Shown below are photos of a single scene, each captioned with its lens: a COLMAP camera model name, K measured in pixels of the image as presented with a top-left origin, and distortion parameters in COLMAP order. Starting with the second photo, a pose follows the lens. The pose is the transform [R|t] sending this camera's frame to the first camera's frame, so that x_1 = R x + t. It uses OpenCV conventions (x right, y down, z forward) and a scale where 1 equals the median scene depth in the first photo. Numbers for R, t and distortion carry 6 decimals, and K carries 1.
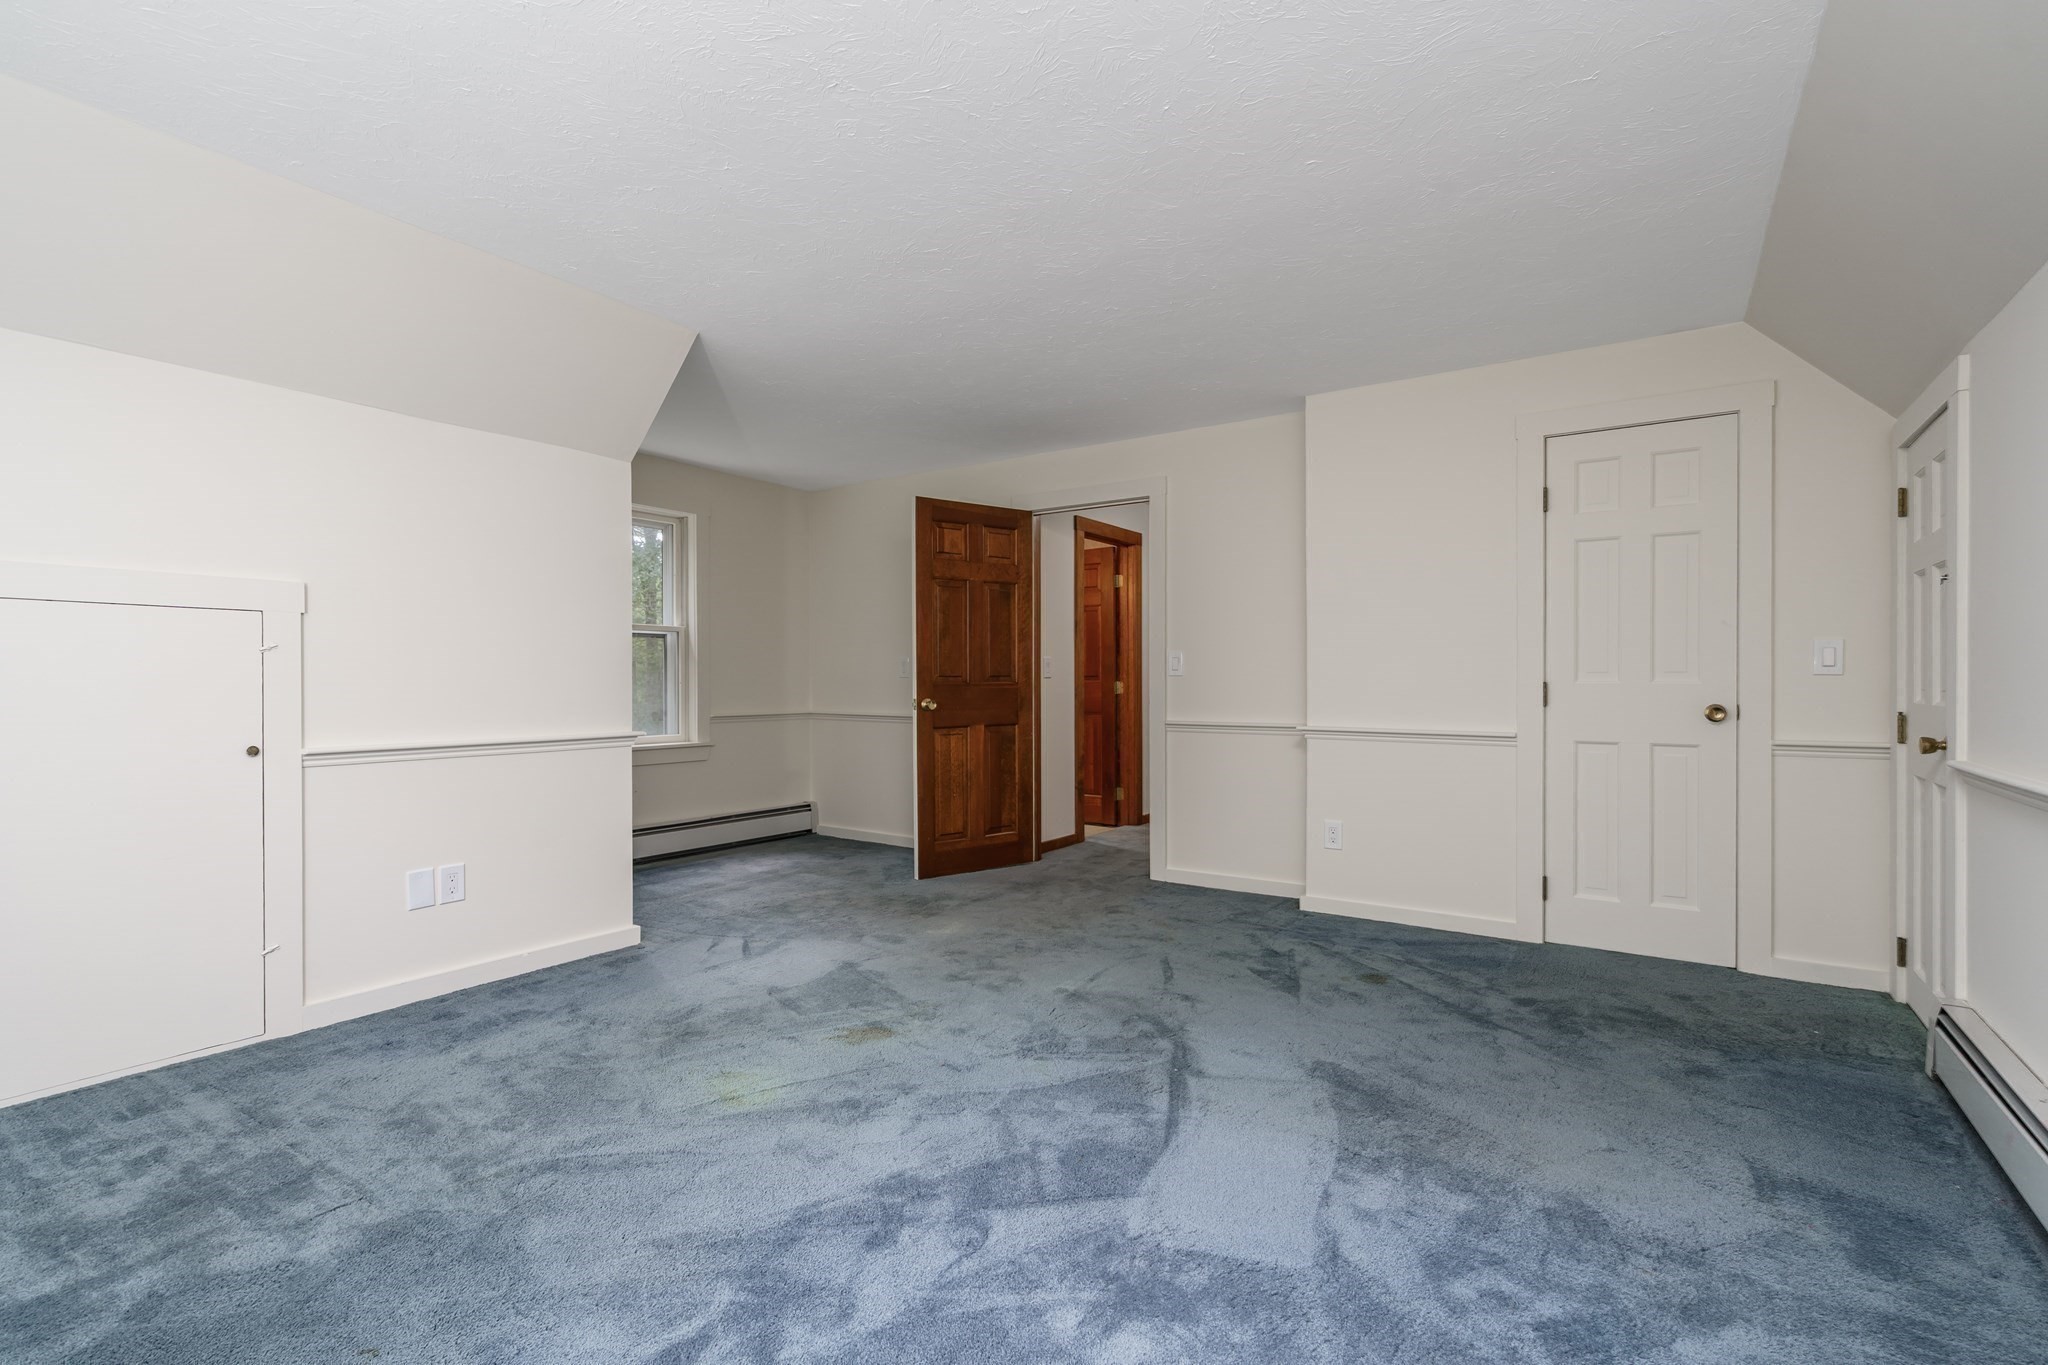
lens RADIAL K [[938.8, 0, 1017.0], [0, 938.8, 682.3], [0, 0, 1]] dist [-0.001207, 0.000384]
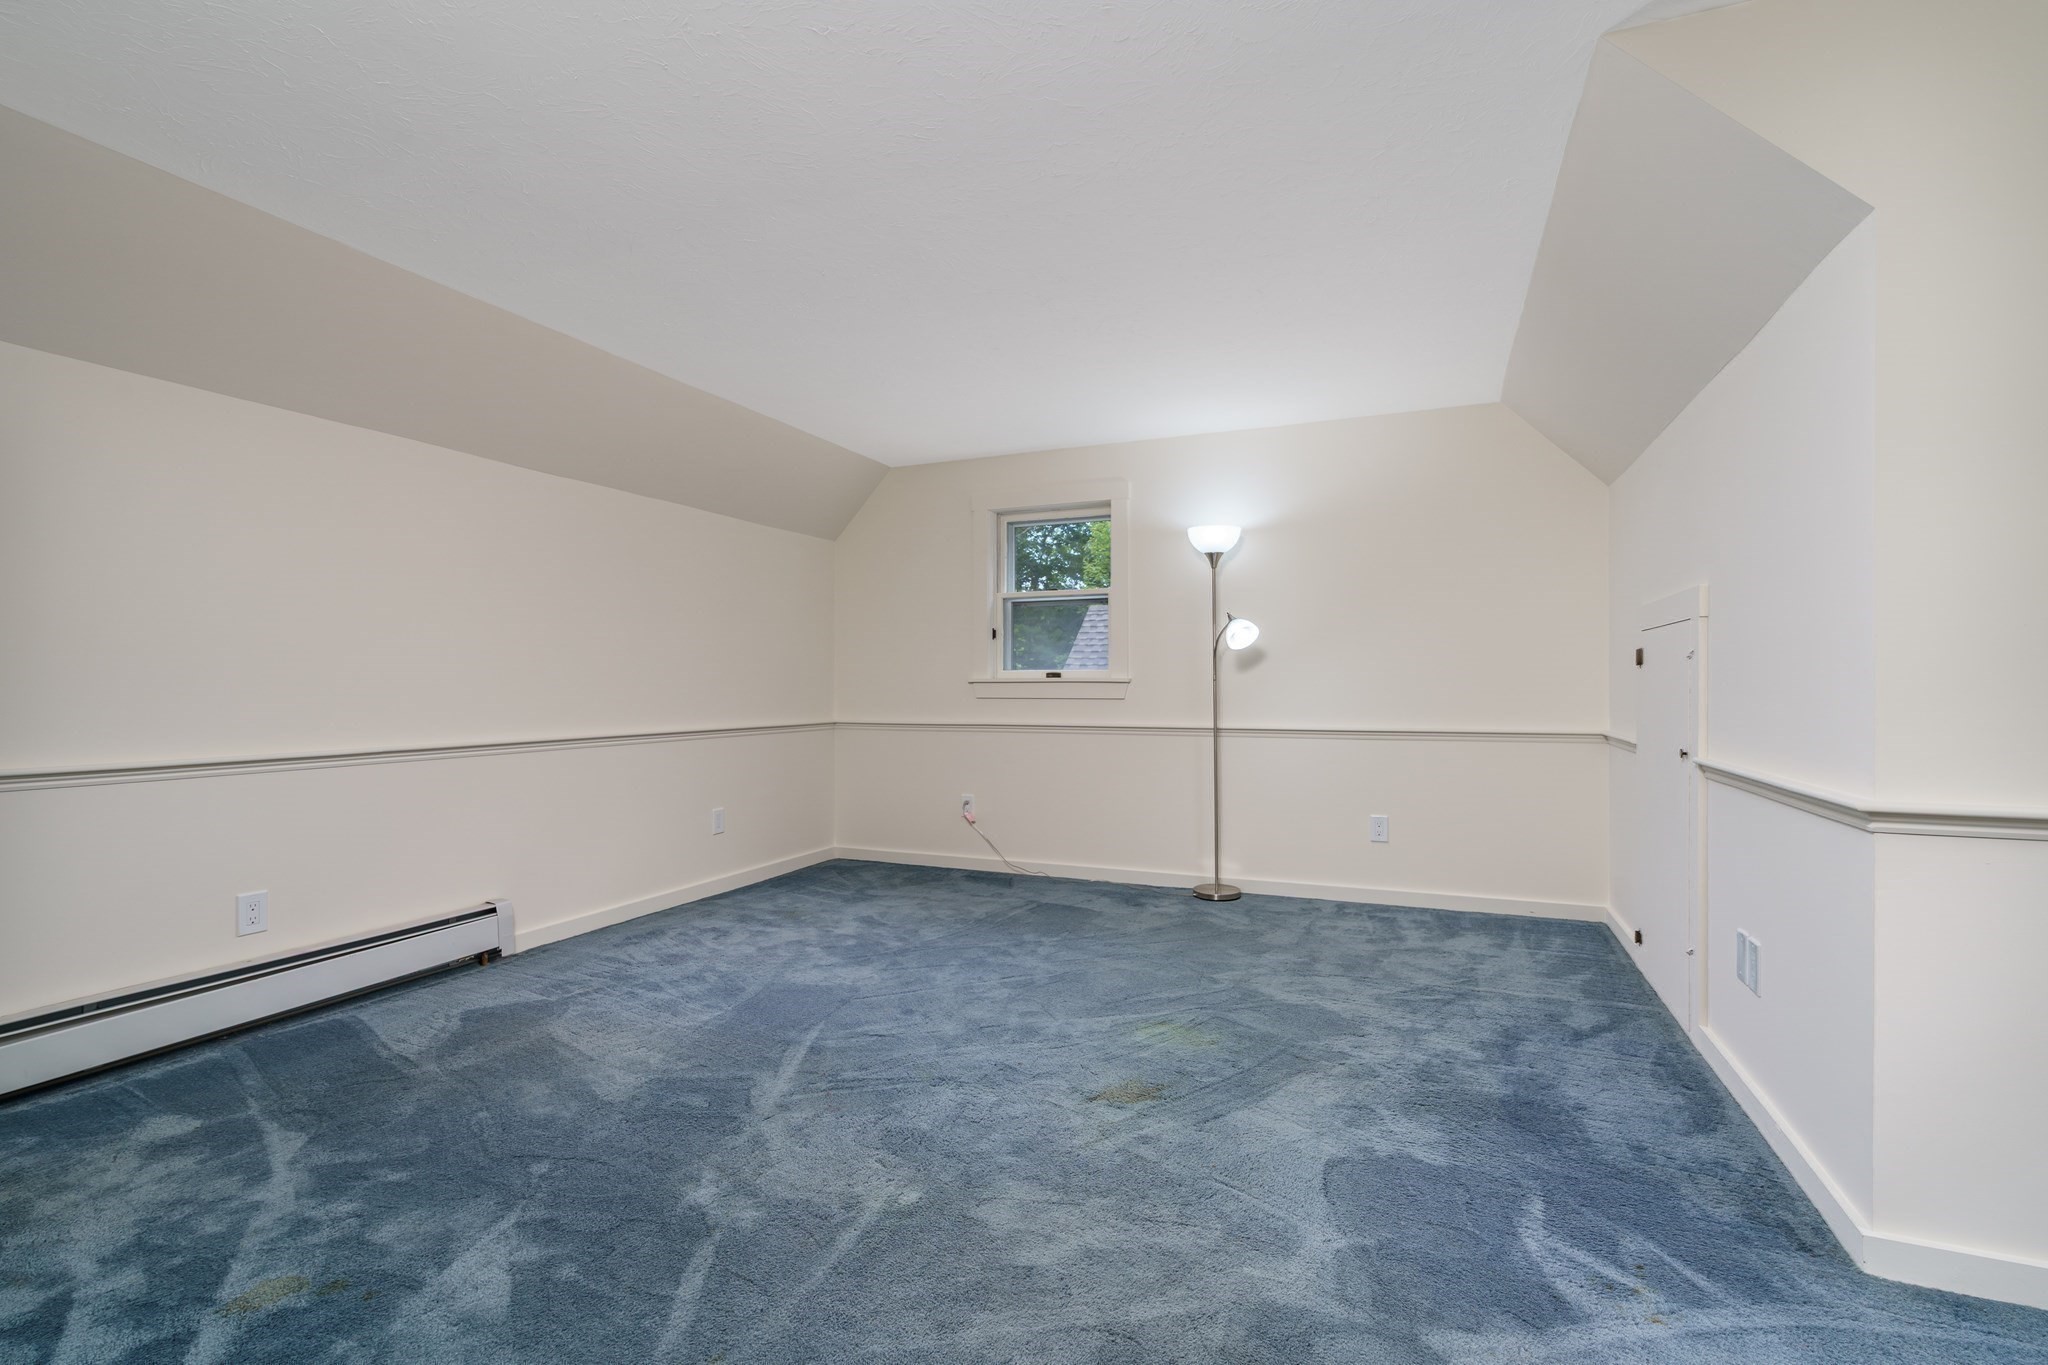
lens RADIAL K [[938.8, 0, 1017.0], [0, 938.8, 682.3], [0, 0, 1]] dist [-0.001207, 0.000384]
pose [[-0.983221, 0.002644, -0.182400, 0.092986], [0.003547, 0.999983, -0.004624, -0.004155], [0.182385, -0.005193, -0.983213, 1.840026]]
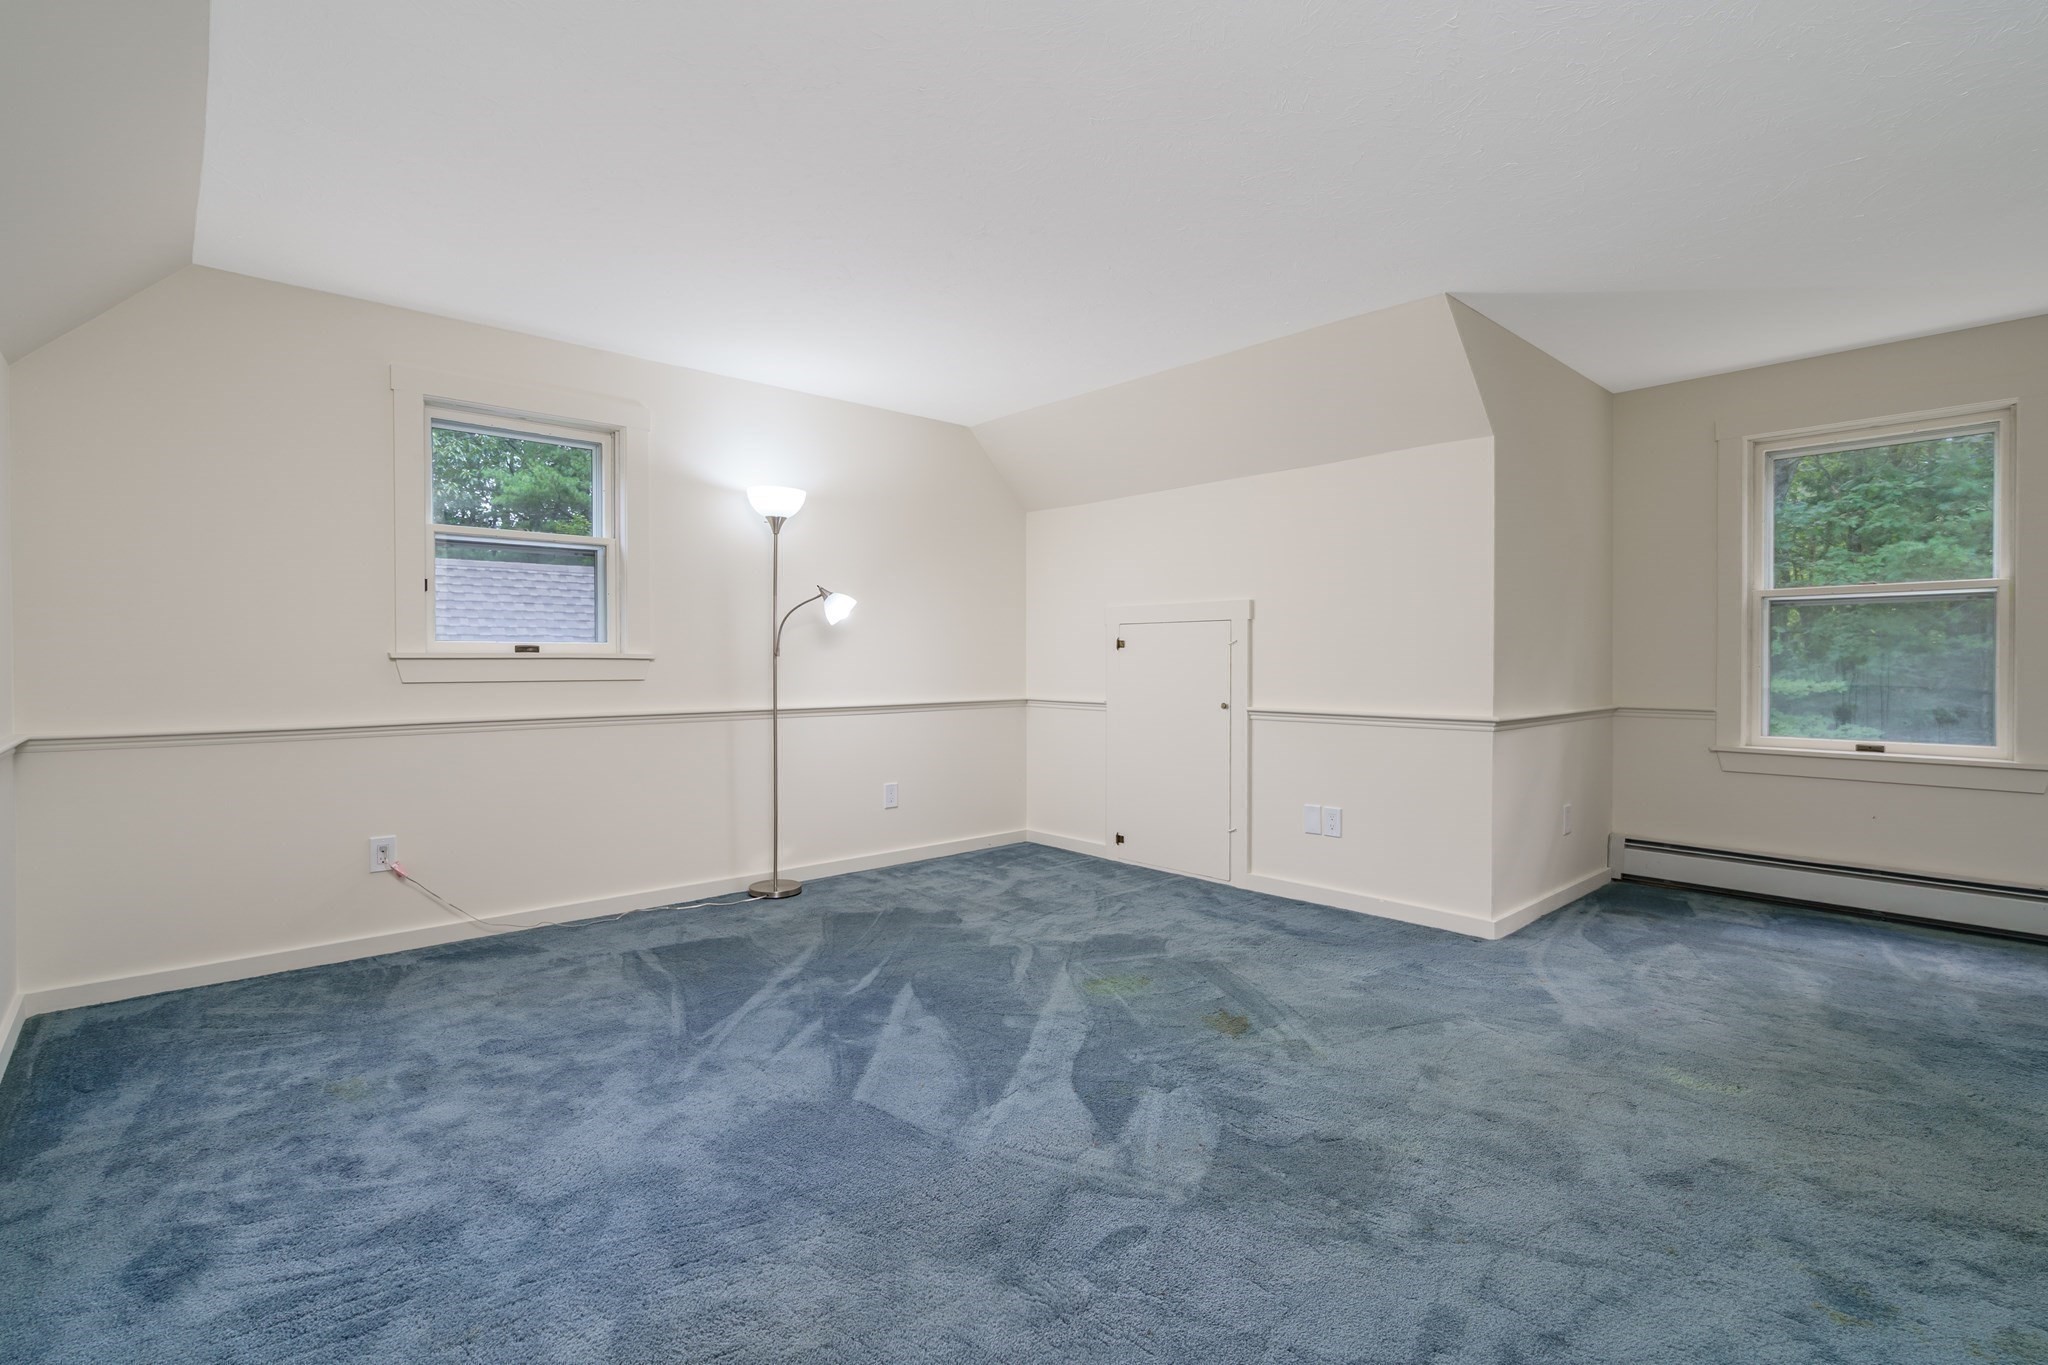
lens RADIAL K [[938.8, 0, 1017.0], [0, 938.8, 682.3], [0, 0, 1]] dist [-0.001207, 0.000384]
pose [[-0.236920, 0.017183, -0.971377, 0.824466], [0.005924, 0.999851, 0.016242, 0.003876], [0.971511, -0.001907, -0.236986, 1.010592]]
